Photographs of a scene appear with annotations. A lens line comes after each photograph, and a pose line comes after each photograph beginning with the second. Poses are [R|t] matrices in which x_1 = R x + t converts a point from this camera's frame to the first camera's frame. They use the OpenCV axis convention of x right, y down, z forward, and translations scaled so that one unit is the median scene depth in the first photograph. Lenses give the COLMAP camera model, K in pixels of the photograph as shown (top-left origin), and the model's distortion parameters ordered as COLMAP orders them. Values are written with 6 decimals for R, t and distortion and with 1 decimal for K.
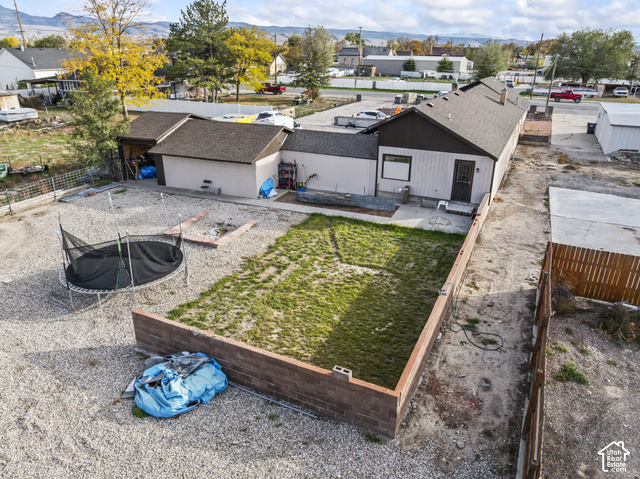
lens RADIAL K [[448.8, 0, 323.6], [0, 448.8, 239.4], [0, 0, 1]] dist [-0.036779, -0.000125]
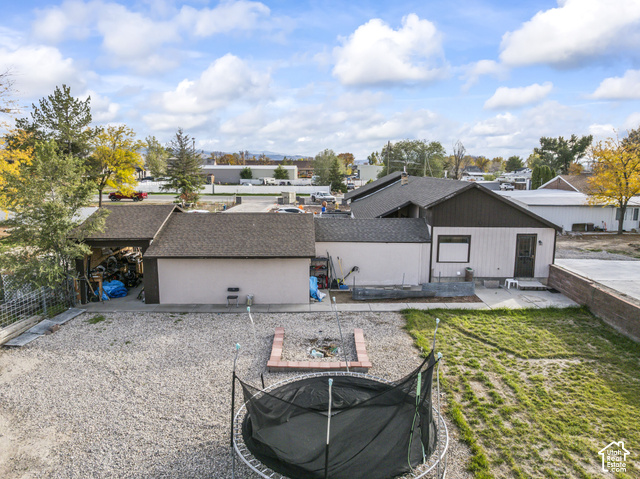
lens RADIAL K [[448.8, 0, 323.6], [0, 448.8, 239.4], [0, 0, 1]] dist [-0.036779, -0.000125]
pose [[0.909570, -0.066687, 0.410166, -0.445635], [0.161881, 0.965928, -0.201937, -0.038809], [-0.382724, 0.250073, 0.889374, 0.289351]]
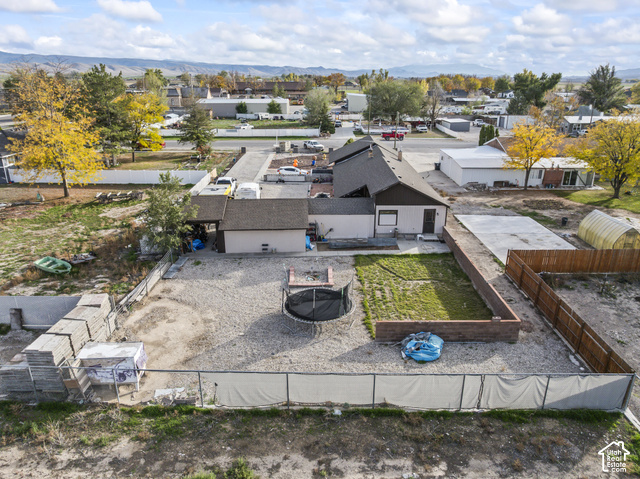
lens RADIAL K [[448.8, 0, 323.6], [0, 448.8, 239.4], [0, 0, 1]] dist [-0.036779, -0.000125]
pose [[0.901074, -0.150746, 0.406622, -0.692489], [0.172367, 0.984889, -0.016840, -0.097451], [-0.397939, 0.085262, 0.913441, -0.344250]]
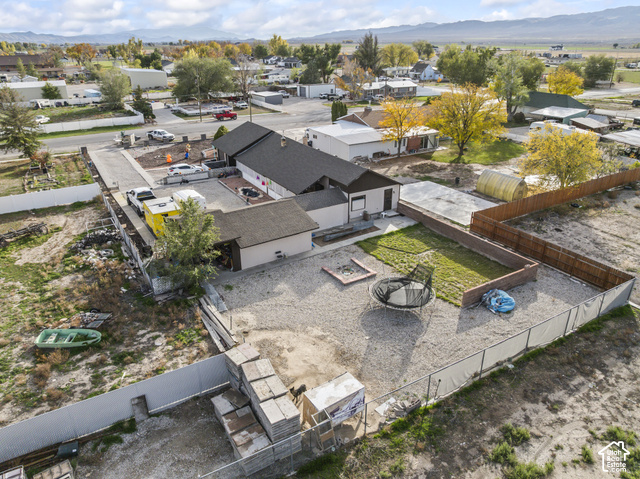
lens RADIAL K [[448.8, 0, 323.6], [0, 448.8, 239.4], [0, 0, 1]] dist [-0.036779, -0.000125]
pose [[0.549278, -0.346138, 0.760580, -1.280961], [0.333465, 0.925360, 0.180306, -0.387213], [-0.766221, 0.154589, 0.623705, 0.038471]]
